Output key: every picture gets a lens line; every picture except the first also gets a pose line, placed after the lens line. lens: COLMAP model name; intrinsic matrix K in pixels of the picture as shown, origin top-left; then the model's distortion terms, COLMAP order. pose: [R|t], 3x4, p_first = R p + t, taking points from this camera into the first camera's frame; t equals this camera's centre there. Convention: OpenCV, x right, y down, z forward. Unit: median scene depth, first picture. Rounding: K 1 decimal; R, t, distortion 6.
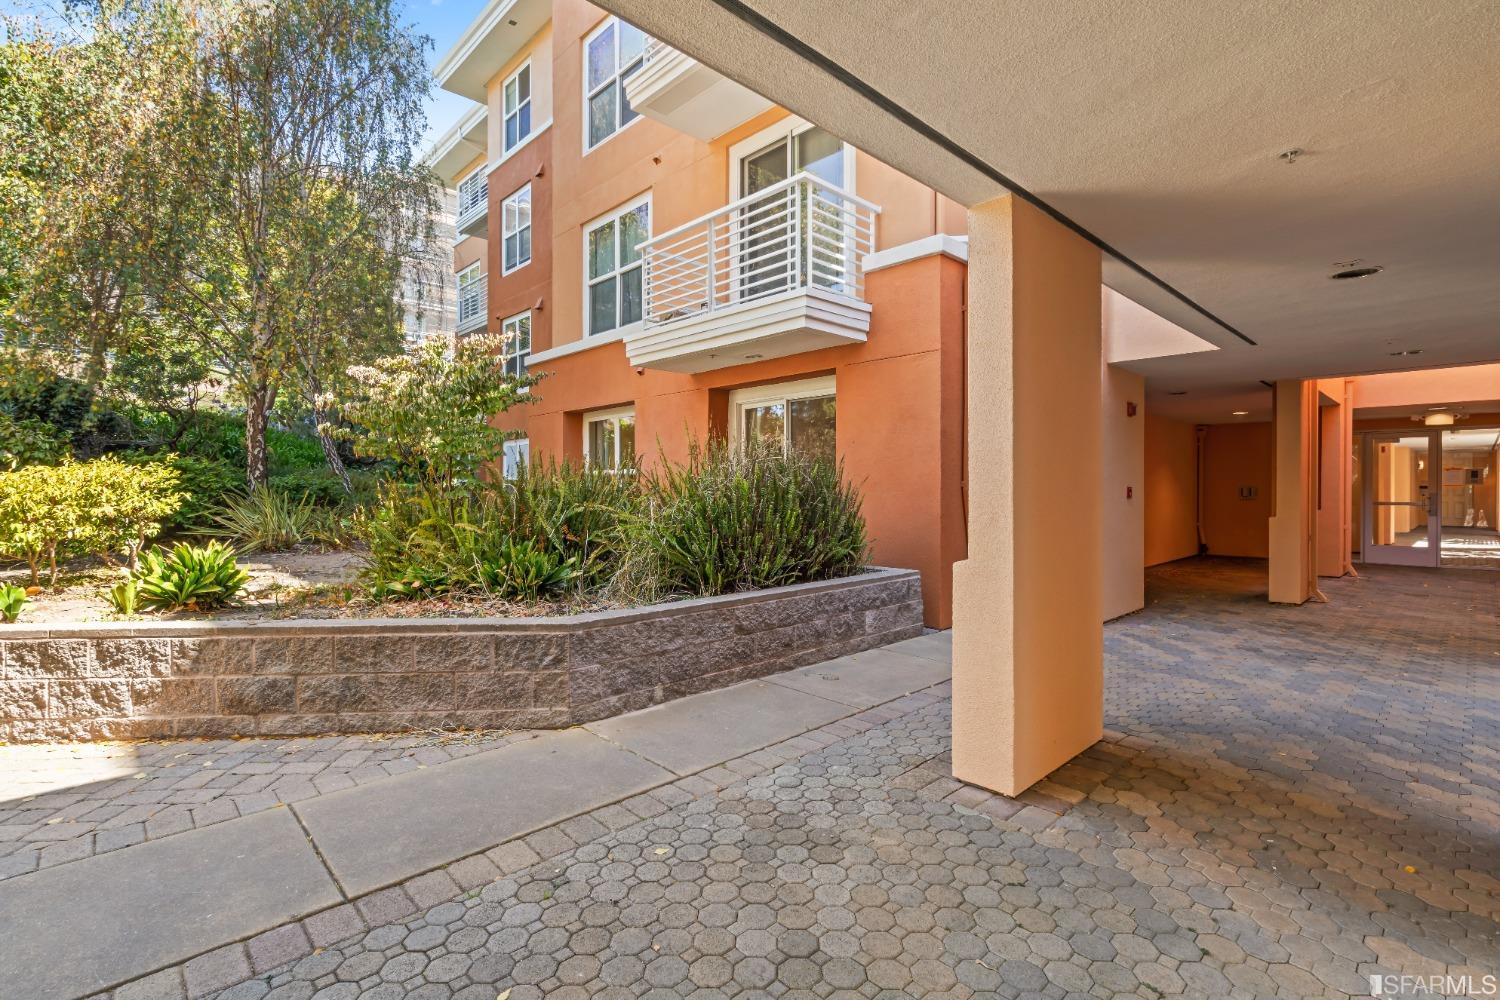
lens RADIAL K [[684.1, 0, 759.4], [0, 684.1, 493.5], [0, 0, 1]] dist [-0.009890, 0.004285]
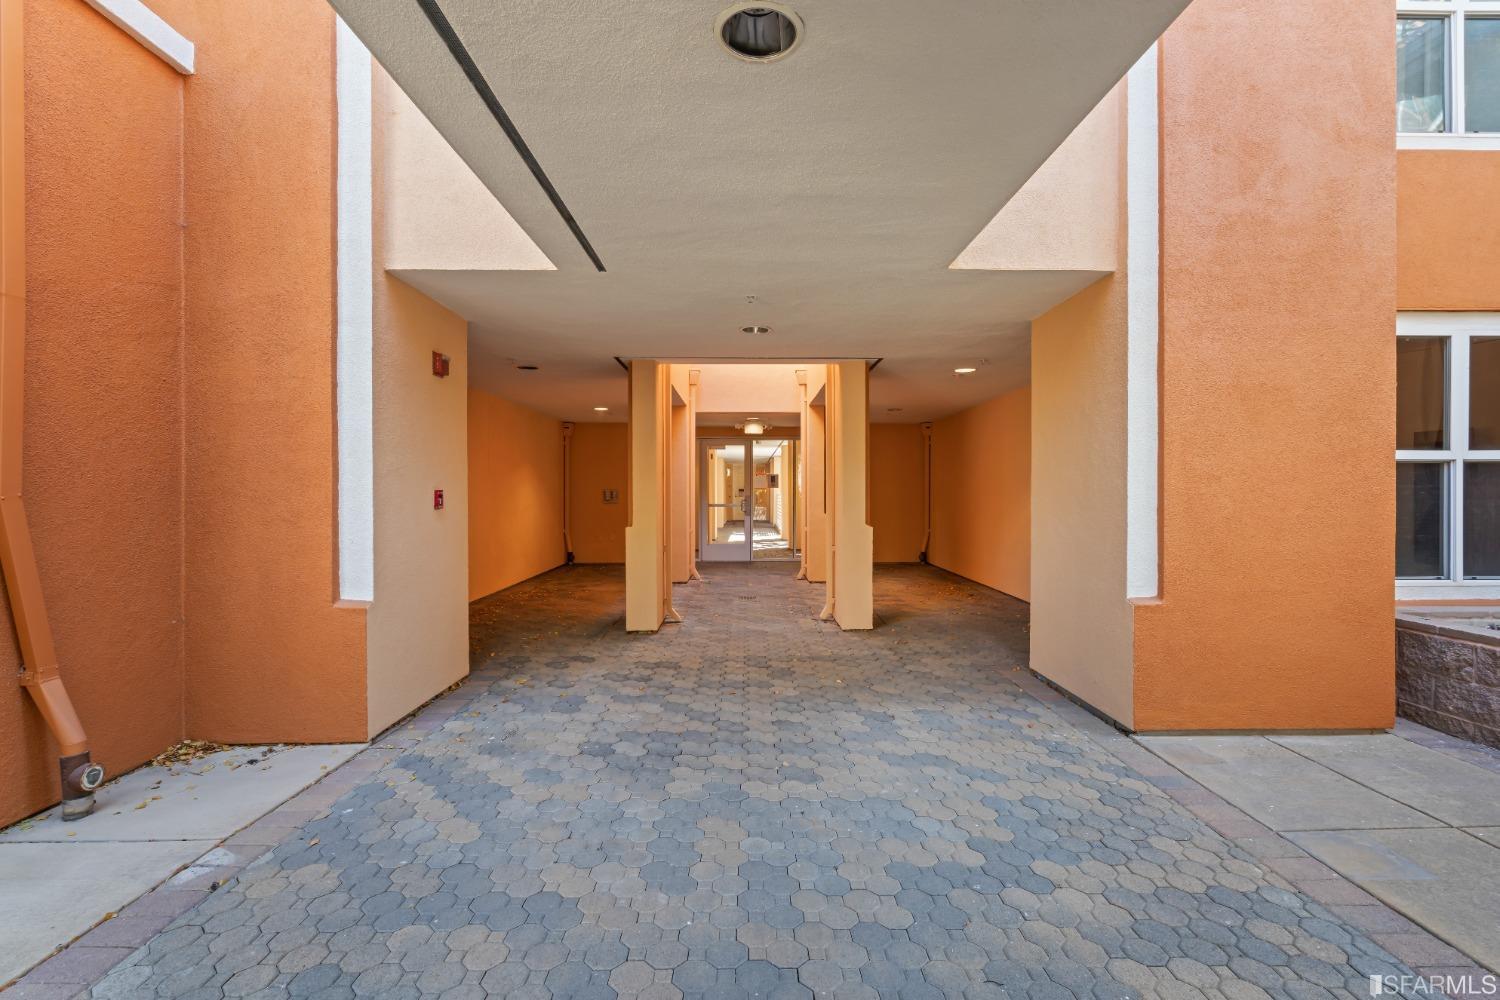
lens RADIAL K [[684.1, 0, 753.5], [0, 684.1, 494.7], [0, 0, 1]] dist [-0.009890, 0.004285]
pose [[0.682693, -0.005925, 0.730682, 0.220492], [0.007903, 0.999969, 0.000724, -0.002827], [-0.730663, 0.005281, 0.682718, 0.284832]]
